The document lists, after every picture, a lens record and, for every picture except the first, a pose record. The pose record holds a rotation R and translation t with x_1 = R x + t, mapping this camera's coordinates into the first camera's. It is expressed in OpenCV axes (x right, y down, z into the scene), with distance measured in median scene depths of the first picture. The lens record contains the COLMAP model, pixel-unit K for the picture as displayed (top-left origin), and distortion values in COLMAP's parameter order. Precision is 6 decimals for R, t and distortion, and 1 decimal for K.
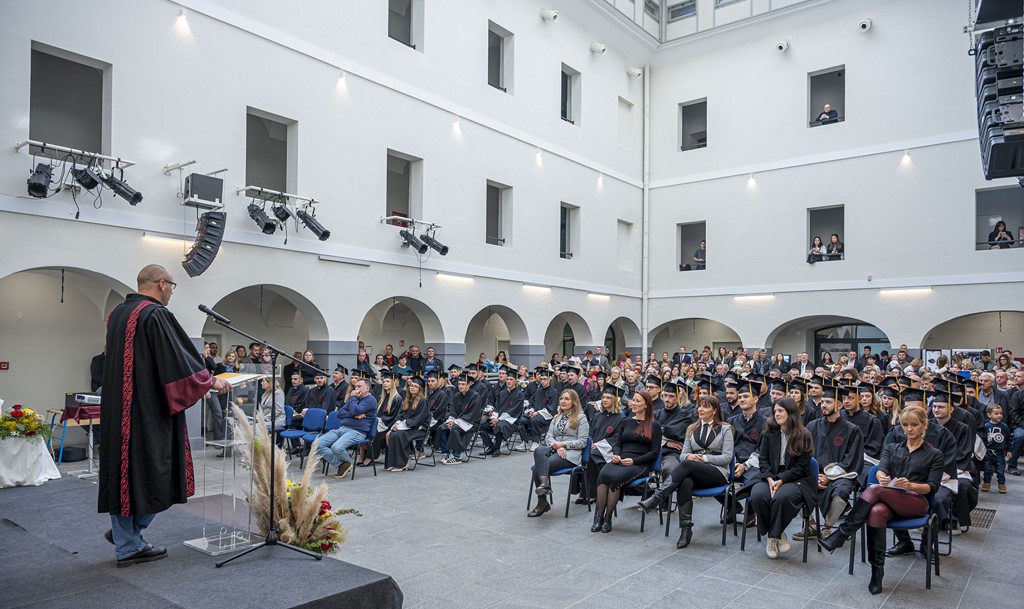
lens RADIAL K [[689.2, 0, 529.0], [0, 689.2, 348.4], [0, 0, 1]] dist [-0.007256, 0.008161]
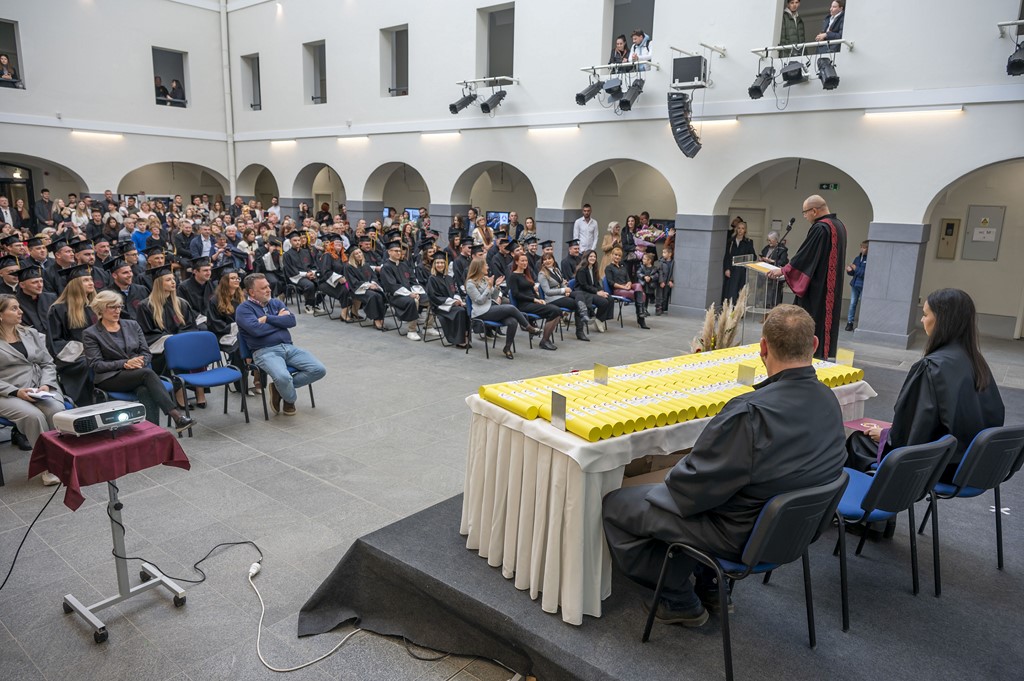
lens RADIAL K [[678.4, 0, 513.0], [0, 678.4, 335.5], [0, 0, 1]] dist [0.000866, -0.002021]
pose [[0.030120, -0.209463, 0.977353, -0.535199], [-0.031166, 0.977124, 0.210374, -0.028563], [-0.999060, -0.036797, 0.022903, 0.422736]]
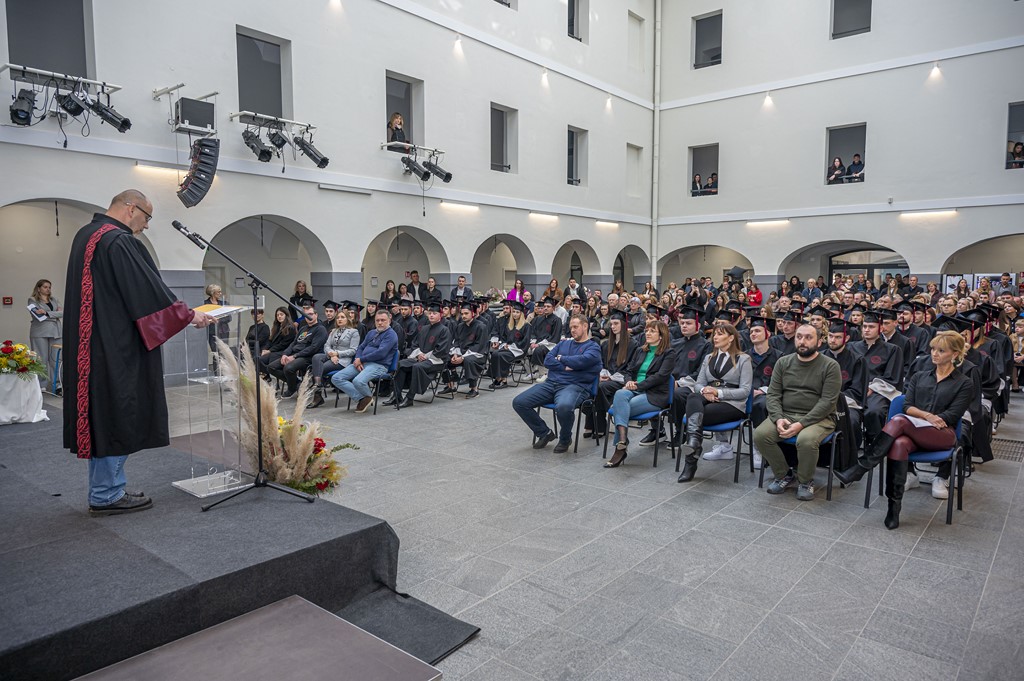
lens RADIAL K [[678.4, 0, 517.6], [0, 678.4, 344.9], [0, 0, 1]] dist [0.000866, -0.002021]
pose [[0.999509, -0.008686, -0.030103, 0.001904], [0.011544, 0.995302, 0.096125, 0.001670], [0.029127, -0.096426, 0.994914, 0.027324]]
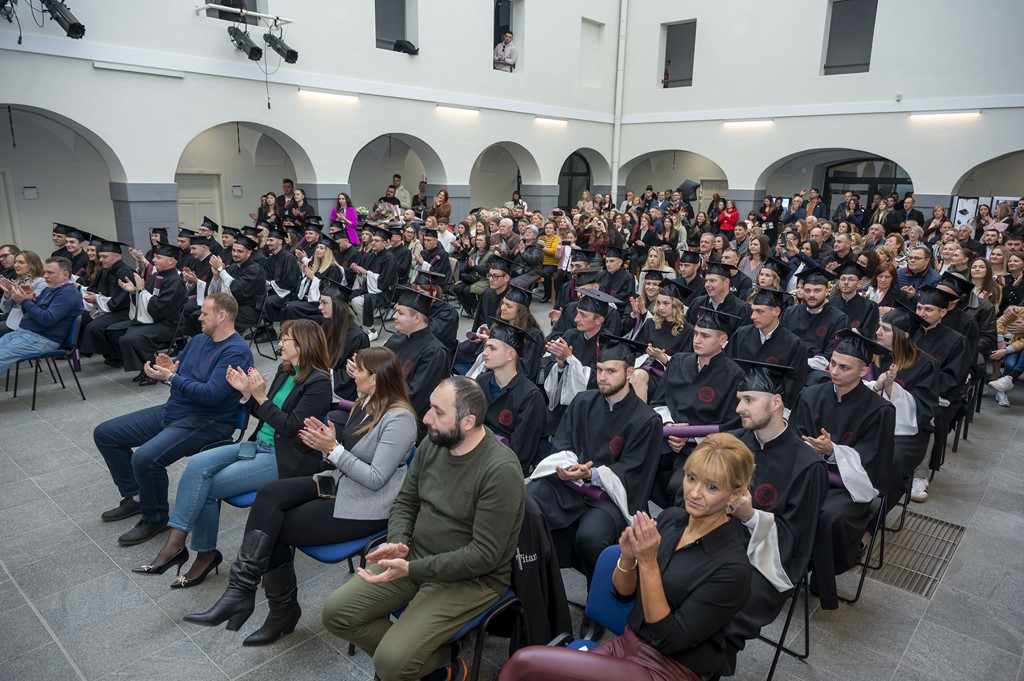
lens RADIAL K [[678.4, 0, 514.2], [0, 678.4, 354.8], [0, 0, 1]] dist [0.000866, -0.002021]
pose [[0.997406, 0.026744, -0.066823, 0.156696], [-0.008765, 0.966628, 0.256036, -0.019636], [0.071440, -0.254786, 0.964355, 0.215858]]
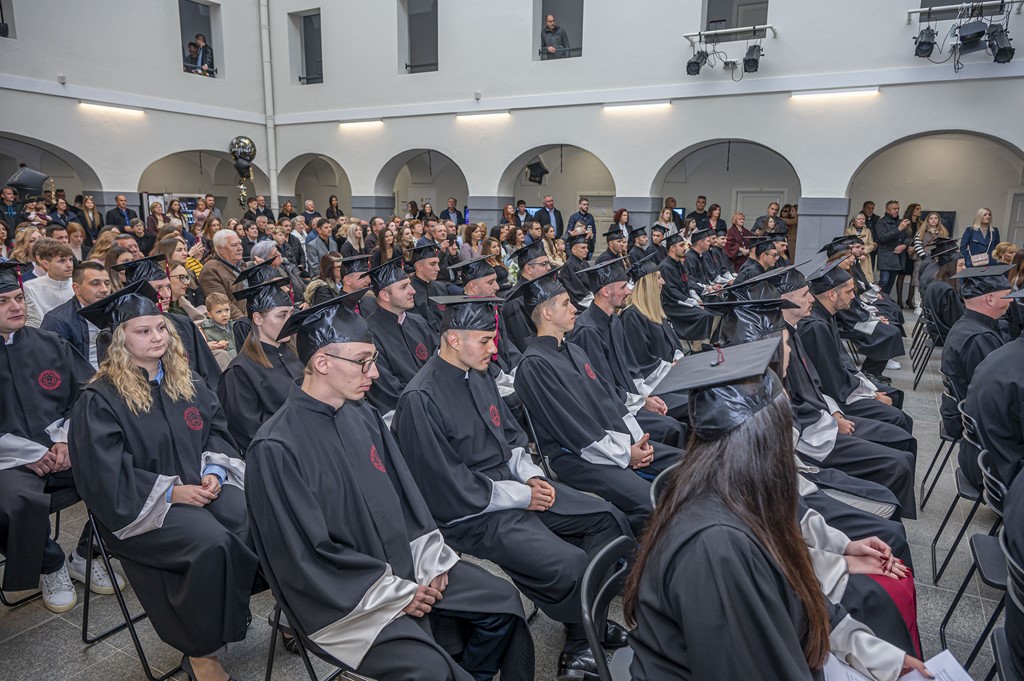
lens RADIAL K [[678.4, 0, 514.9], [0, 678.4, 340.6], [0, 0, 1]] dist [0.000866, -0.002021]
pose [[-0.143495, -0.199811, 0.969270, -0.287998], [-0.019181, 0.979784, 0.199138, 0.004498], [-0.989465, 0.009984, -0.144427, 0.801377]]
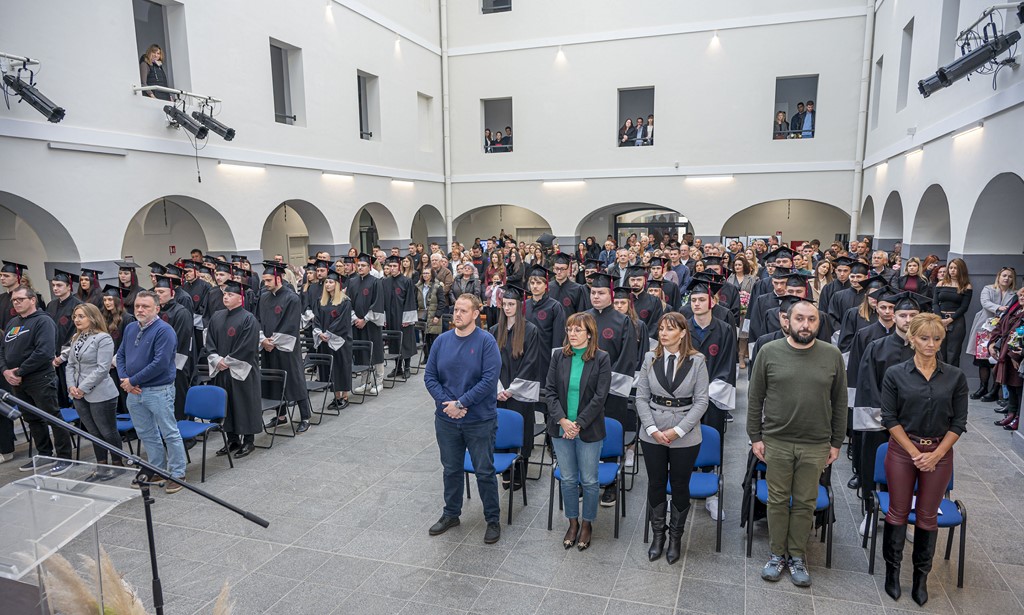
lens RADIAL K [[679.4, 0, 514.9], [0, 679.4, 344.2], [0, 0, 1]] dist [0.004952, -0.003387]
pose [[0.945896, -0.079068, 0.314689, -0.072306], [0.019532, 0.981971, 0.188018, -0.044034], [-0.323882, -0.171699, 0.930387, 0.132578]]
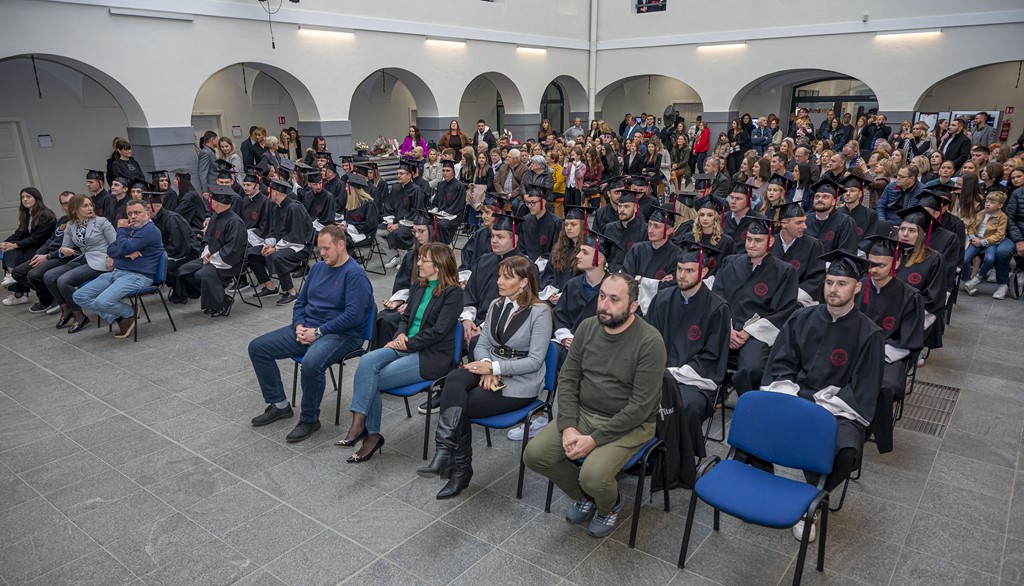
lens RADIAL K [[670.5, 0, 504.6], [0, 670.5, 343.5], [0, 0, 1]] dist [0.000866, -0.008705]
pose [[0.999629, -0.017244, -0.021087, 0.105311], [0.023379, 0.940388, 0.339298, -0.024707], [0.013979, -0.339665, 0.940443, 0.167378]]
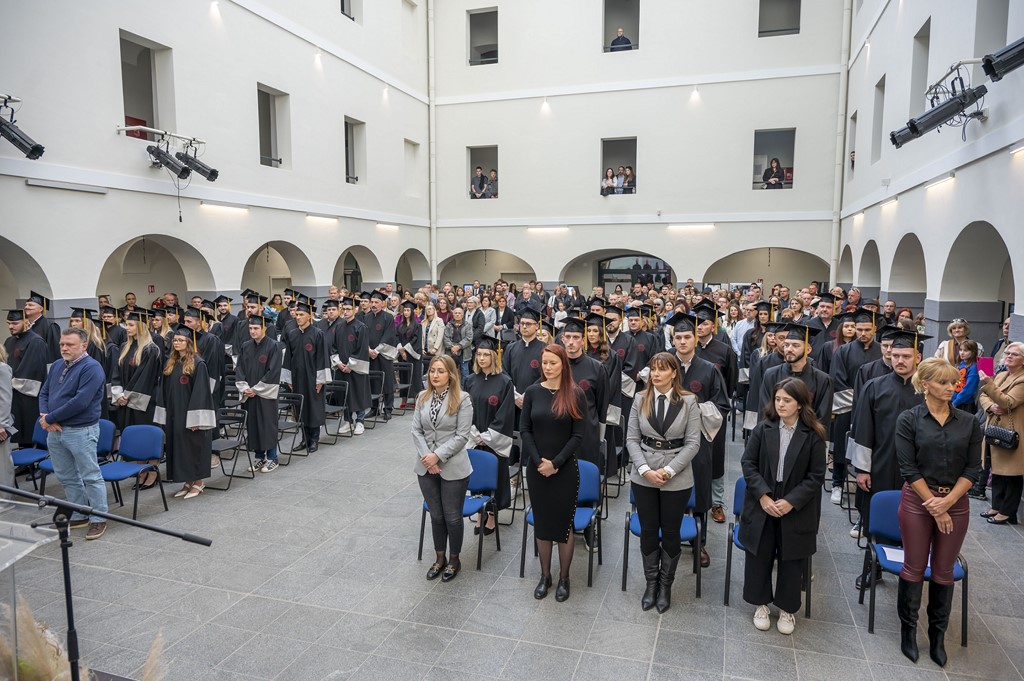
lens RADIAL K [[678.4, 0, 515.0], [0, 678.4, 344.6], [0, 0, 1]] dist [0.000866, -0.002021]
pose [[0.939974, -0.048776, 0.337742, -0.064456], [0.007575, 0.992471, 0.122249, -0.039836], [-0.341162, -0.112352, 0.933266, 0.137332]]
